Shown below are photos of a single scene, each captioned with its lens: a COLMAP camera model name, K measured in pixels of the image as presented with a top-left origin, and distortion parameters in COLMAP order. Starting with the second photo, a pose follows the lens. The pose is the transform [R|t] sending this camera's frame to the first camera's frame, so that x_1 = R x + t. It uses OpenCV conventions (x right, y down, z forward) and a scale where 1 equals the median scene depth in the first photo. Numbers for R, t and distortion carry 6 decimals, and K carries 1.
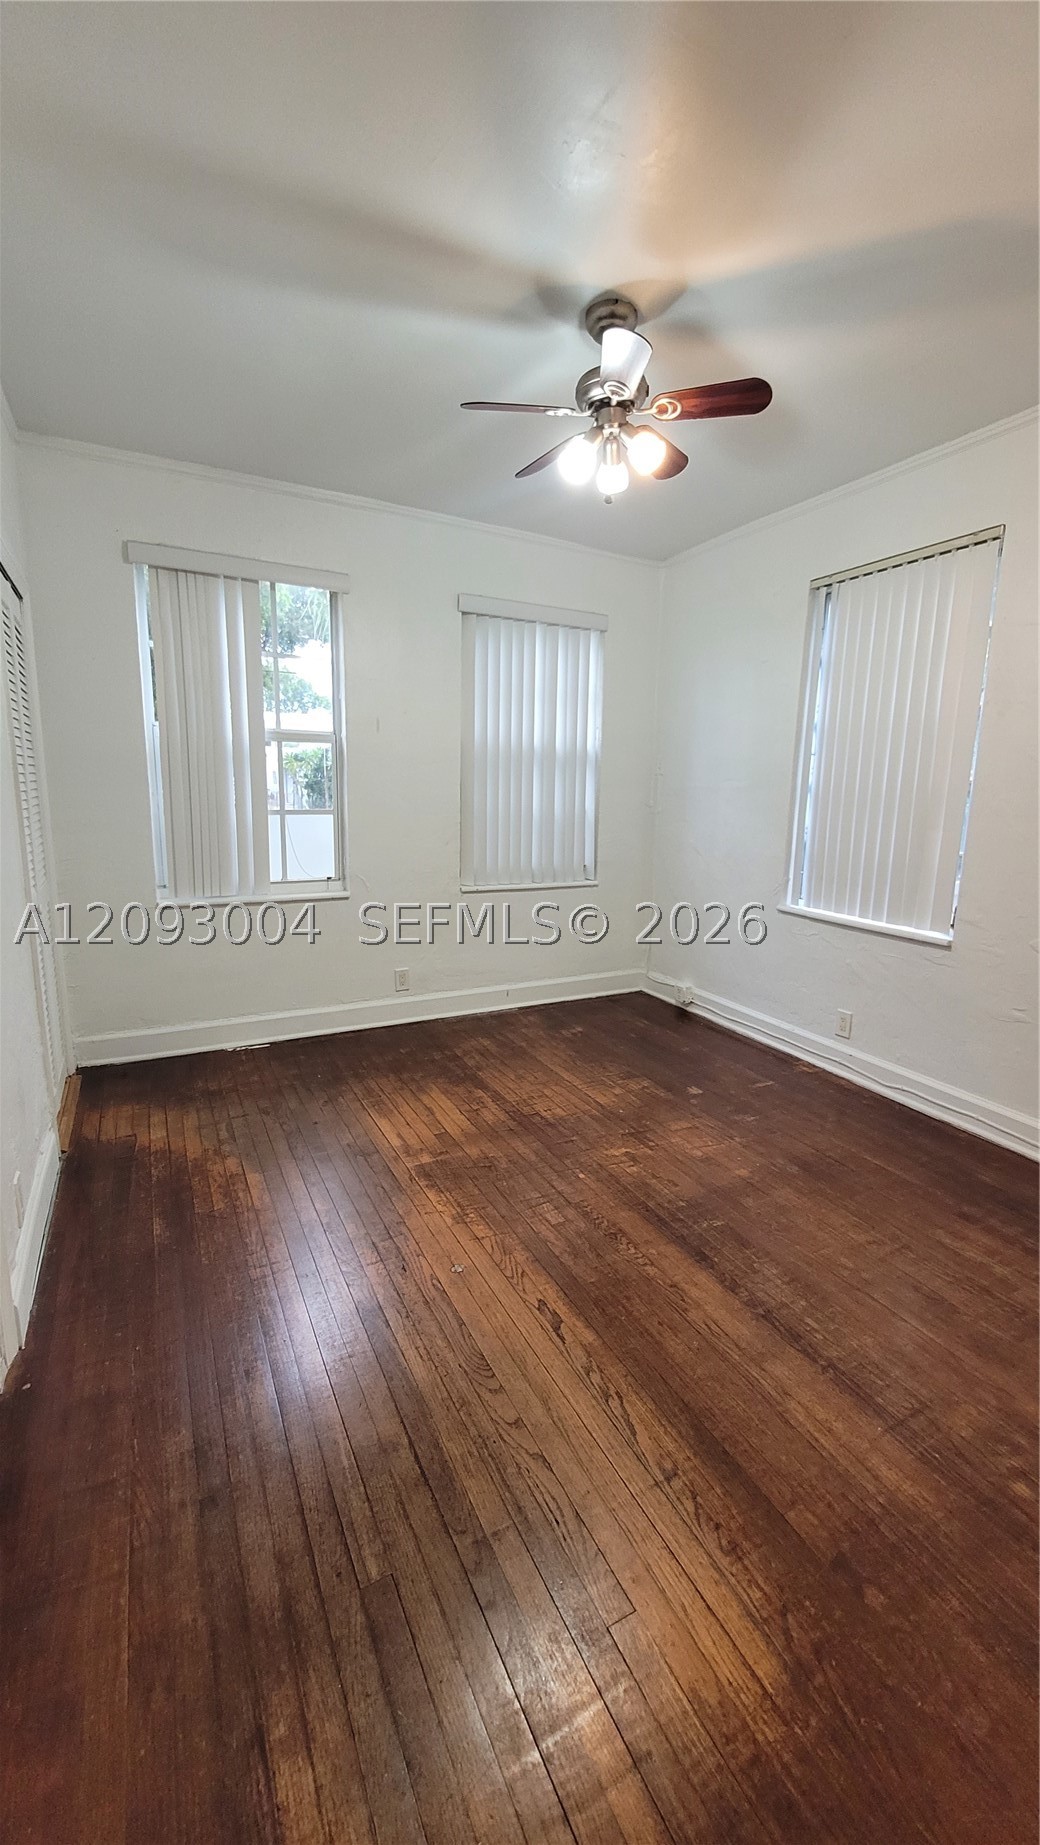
lens RADIAL K [[731.3, 0, 522.3], [0, 731.3, 917.3], [0, 0, 1]] dist [0.002447, -0.001124]
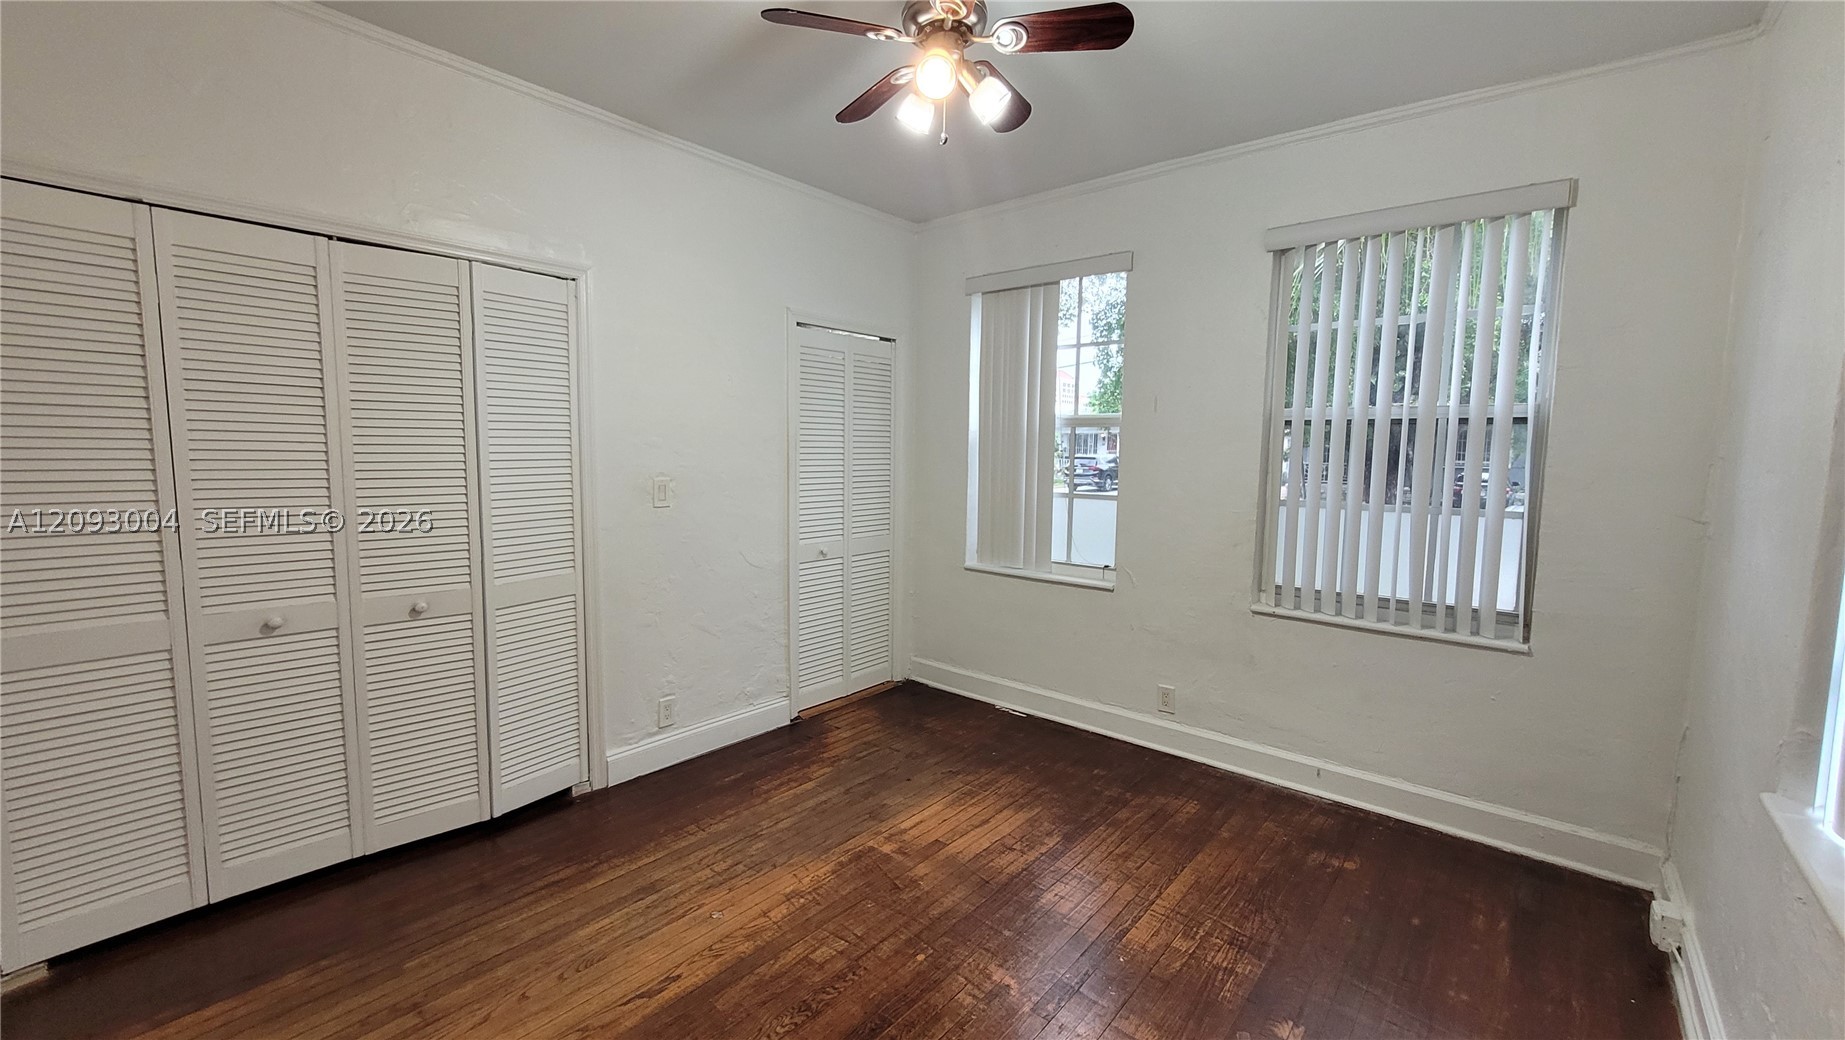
lens RADIAL K [[731.3, 0, 920.6], [0, 731.3, 521.5], [0, 0, 1]] dist [0.002447, -0.001124]
pose [[0.367350, 0.076749, -0.926911, 0.592486], [-0.170773, 0.985212, 0.013897, -0.094841], [0.914270, 0.153186, 0.375025, 0.474633]]
